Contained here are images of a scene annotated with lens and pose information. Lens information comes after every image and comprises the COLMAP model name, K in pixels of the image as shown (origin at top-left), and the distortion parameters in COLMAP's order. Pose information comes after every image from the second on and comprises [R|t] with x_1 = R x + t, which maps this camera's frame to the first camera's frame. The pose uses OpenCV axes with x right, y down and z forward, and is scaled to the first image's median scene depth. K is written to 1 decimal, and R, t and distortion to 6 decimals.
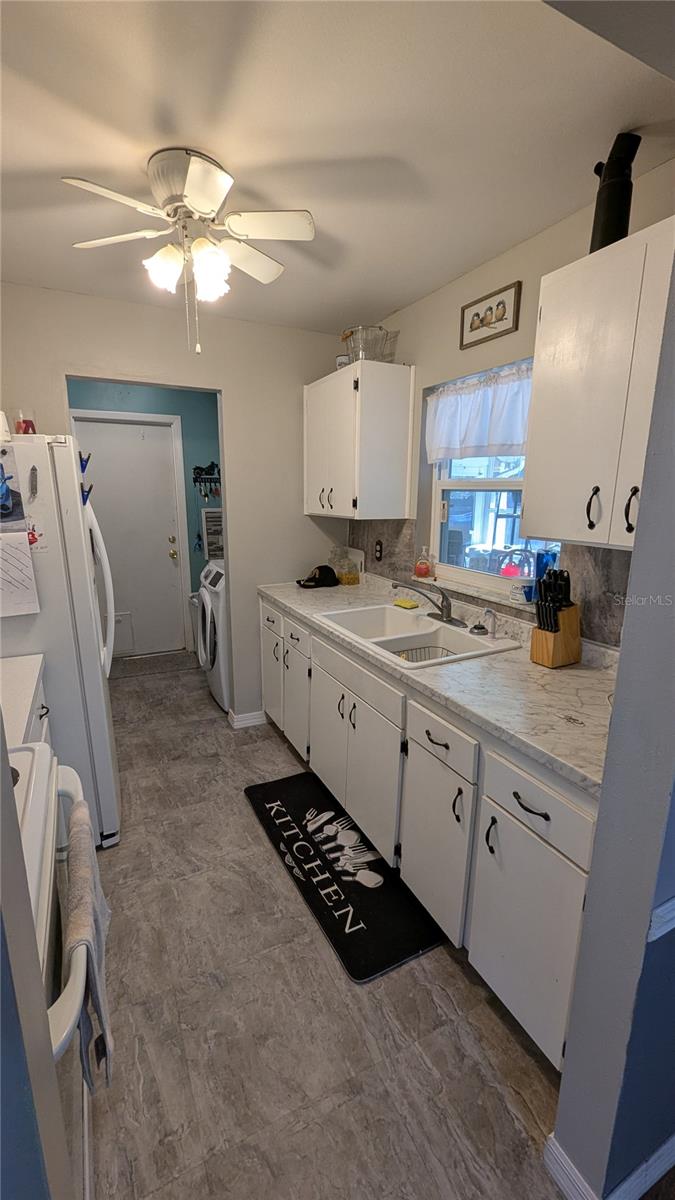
lens RADIAL K [[496.5, 0, 335.4], [0, 496.5, 602.2], [0, 0, 1]] dist [0.003473, 0.000083]
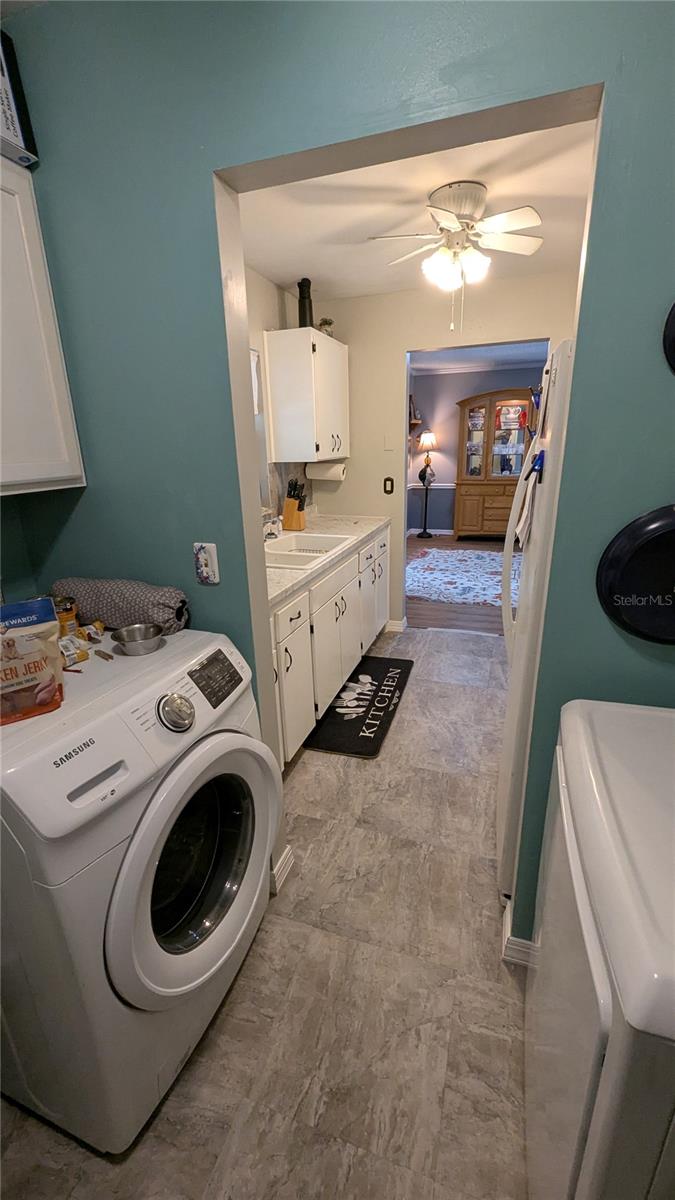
lens RADIAL K [[496.5, 0, 334.6], [0, 496.5, 601.8], [0, 0, 1]] dist [0.003473, 0.000083]
pose [[-0.703273, -0.205032, 0.680712, -0.846265], [0.179626, 0.875193, 0.449190, -0.385628], [-0.687853, 0.438177, -0.578671, 1.742638]]
